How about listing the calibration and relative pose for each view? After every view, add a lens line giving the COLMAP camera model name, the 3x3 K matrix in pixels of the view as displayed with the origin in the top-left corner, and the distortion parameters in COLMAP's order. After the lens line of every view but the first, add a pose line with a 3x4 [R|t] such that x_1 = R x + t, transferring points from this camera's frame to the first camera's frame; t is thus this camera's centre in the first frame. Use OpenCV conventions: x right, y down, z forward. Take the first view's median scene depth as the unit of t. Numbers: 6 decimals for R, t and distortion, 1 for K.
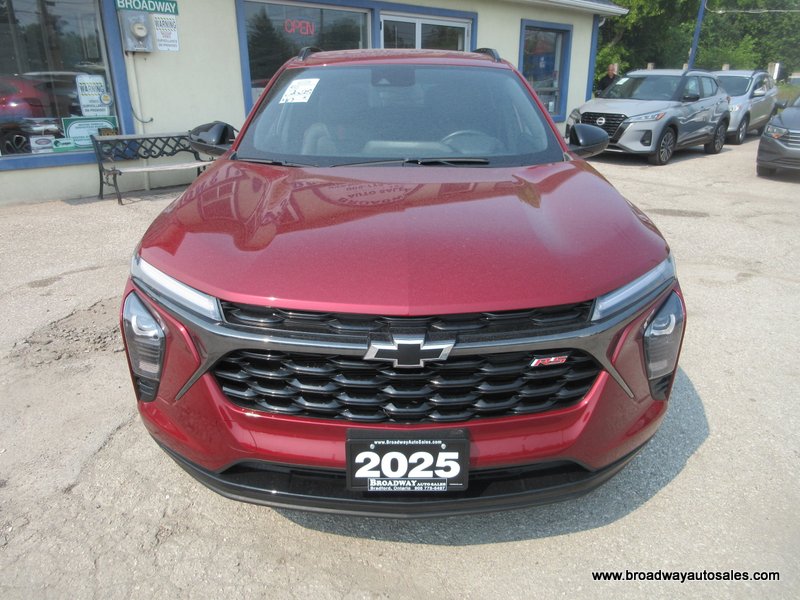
lens RADIAL K [[600.9, 0, 400.7], [0, 600.9, 295.1], [0, 0, 1]] dist [0.005886, -0.003874]
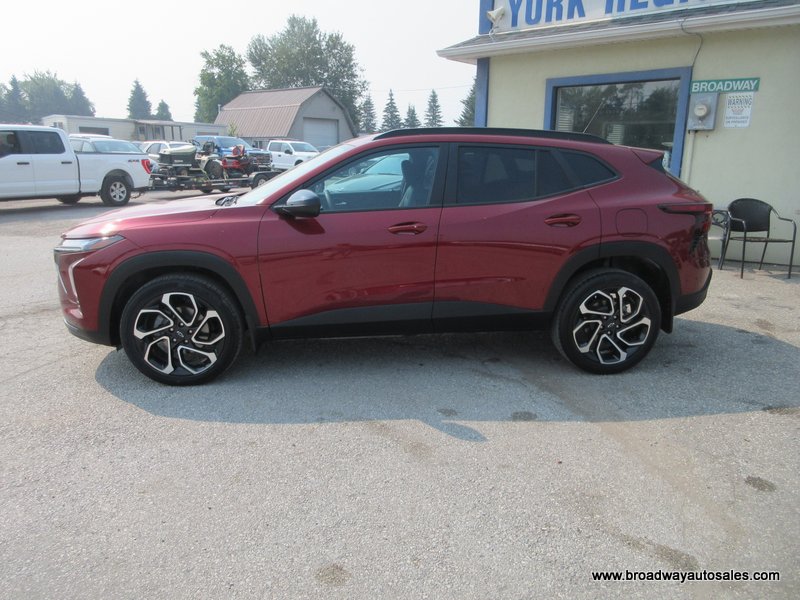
lens RADIAL K [[600.9, 0, 400.8], [0, 600.9, 301.6], [0, 0, 1]] dist [0.005886, -0.003874]
pose [[0.097886, 0.240054, -0.965812, 2.864499], [-0.341882, 0.919522, 0.193898, -0.701628], [0.934631, 0.311213, 0.172079, 1.941005]]
